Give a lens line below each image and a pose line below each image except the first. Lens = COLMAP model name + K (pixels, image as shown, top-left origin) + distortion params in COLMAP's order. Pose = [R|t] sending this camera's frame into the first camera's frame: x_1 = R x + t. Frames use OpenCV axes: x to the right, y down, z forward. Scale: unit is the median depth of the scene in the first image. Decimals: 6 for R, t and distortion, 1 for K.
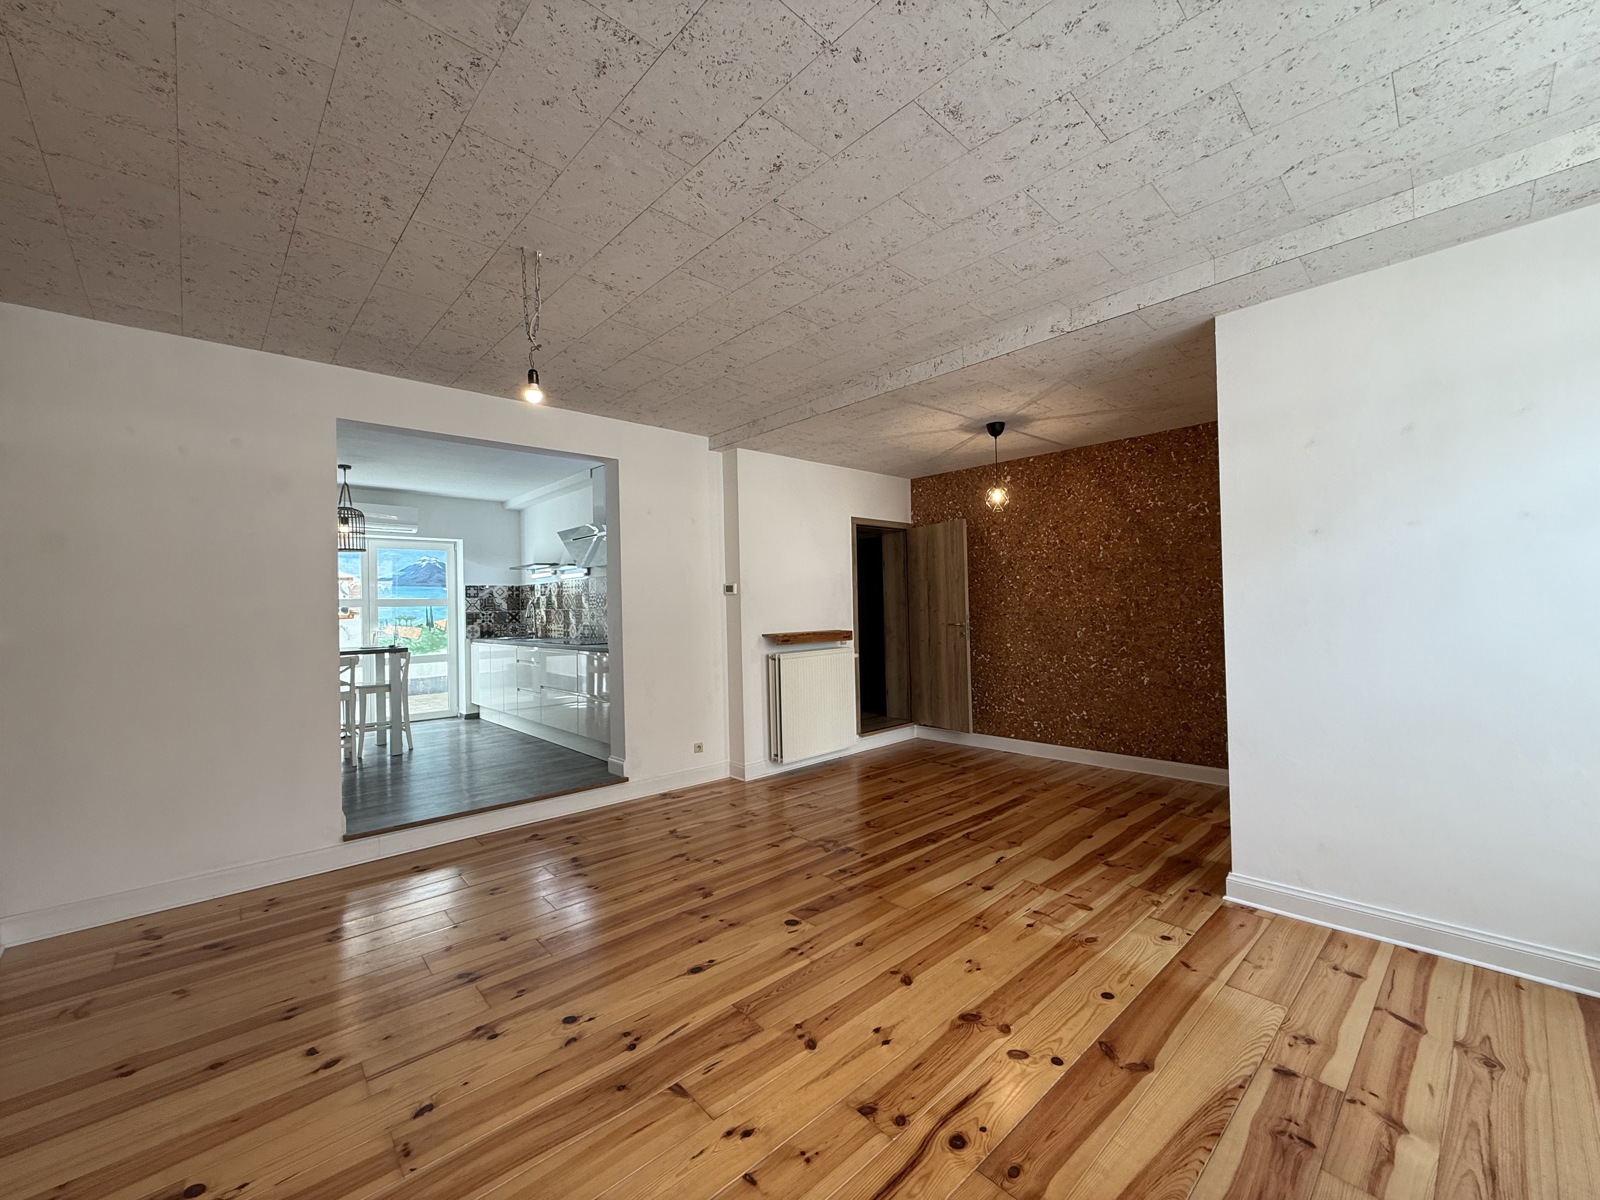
lens RADIAL K [[638.8, 0, 800.0], [0, 638.8, 600.0], [0, 0, 1]] dist [0.000785, 0.000233]
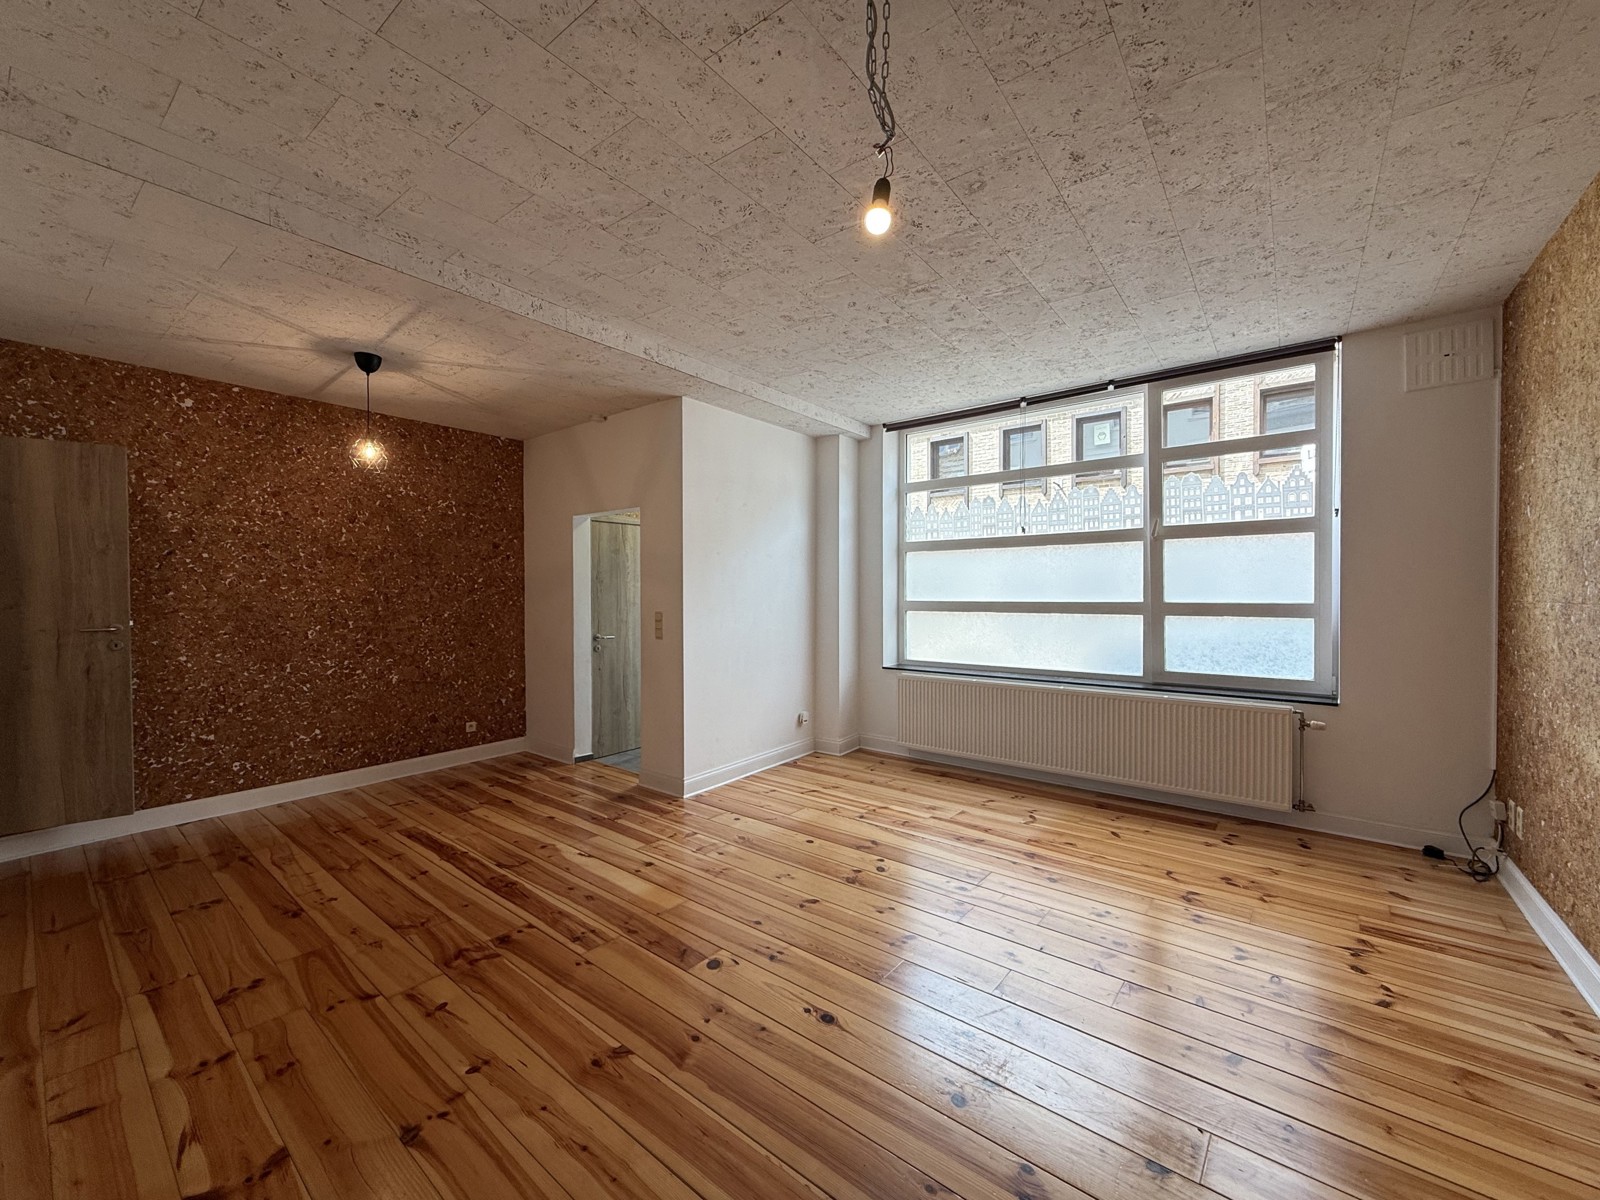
lens RADIAL K [[638.8, 0, 800.0], [0, 638.8, 600.0], [0, 0, 1]] dist [0.000785, 0.000233]
pose [[-0.149743, 0.010281, 0.988672, -0.563589], [-0.004097, 0.999931, -0.011019, 0.021777], [-0.988717, -0.005701, -0.149690, 0.661191]]
